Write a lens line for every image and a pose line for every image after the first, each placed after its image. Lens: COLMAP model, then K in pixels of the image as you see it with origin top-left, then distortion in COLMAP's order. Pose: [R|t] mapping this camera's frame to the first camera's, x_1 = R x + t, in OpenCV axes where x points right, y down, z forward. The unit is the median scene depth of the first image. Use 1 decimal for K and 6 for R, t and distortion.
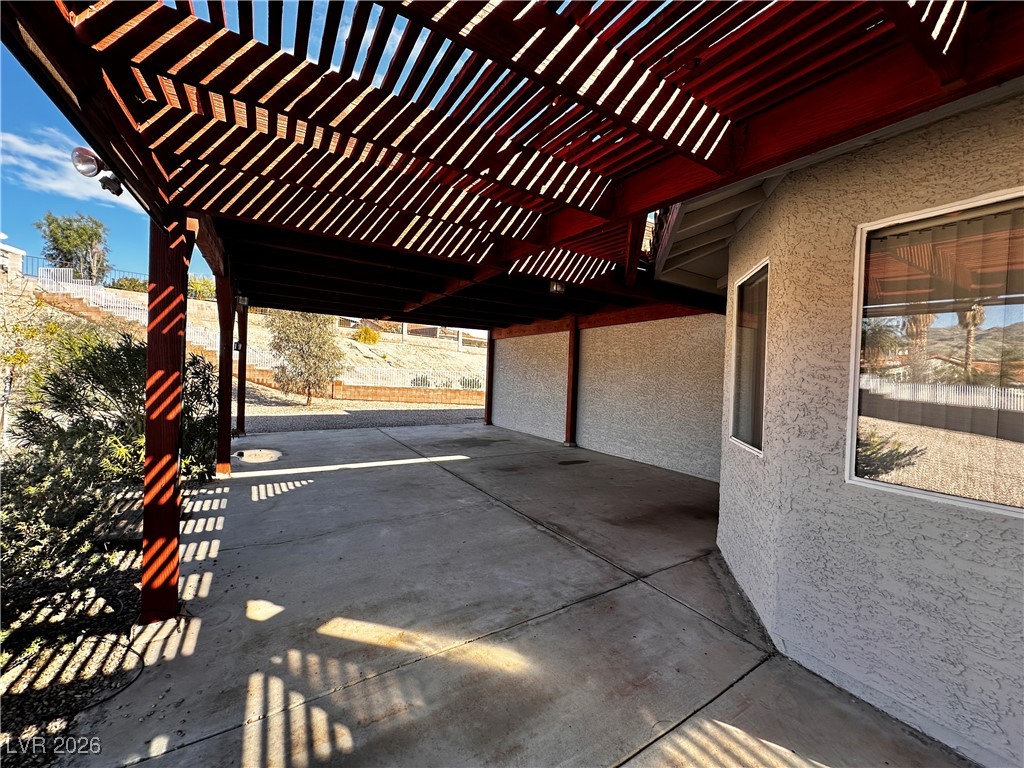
lens RADIAL K [[410.0, 0, 513.6], [0, 410.0, 384.9], [0, 0, 1]] dist [-0.003339, 0.000566]
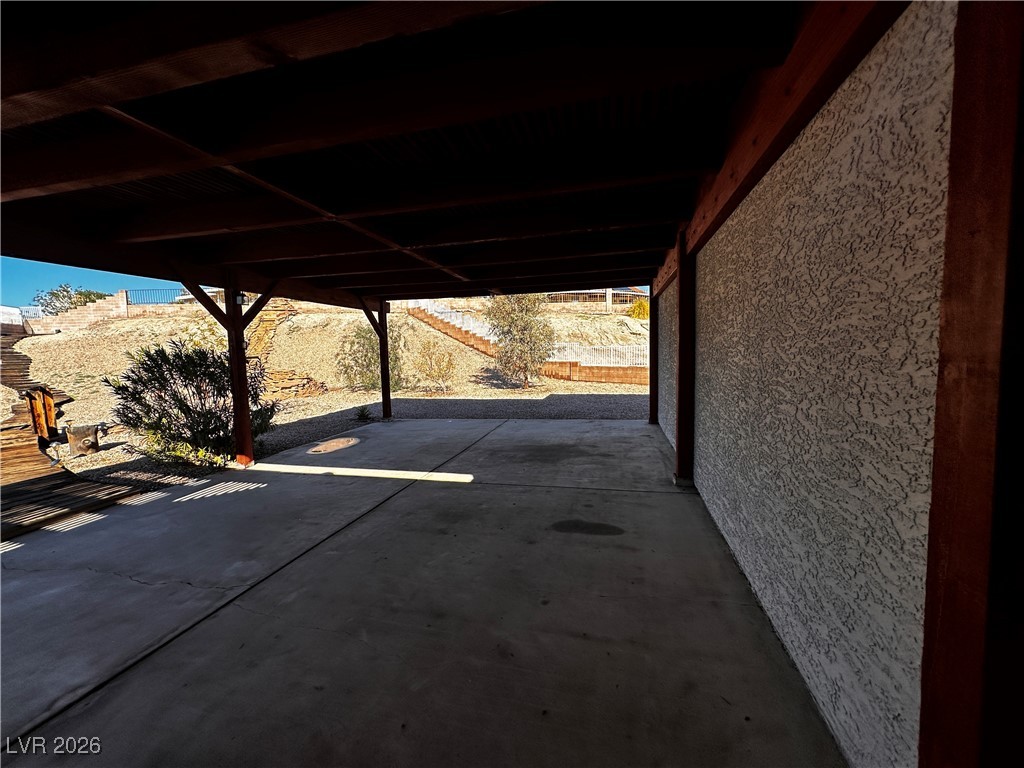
lens RADIAL K [[410.0, 0, 517.5], [0, 410.0, 382.6], [0, 0, 1]] dist [-0.003339, 0.000566]
pose [[0.704869, 0.003577, -0.709328, 0.536599], [0.035204, 0.998579, 0.040018, -0.013284], [0.708463, -0.053178, 0.703741, 0.729841]]
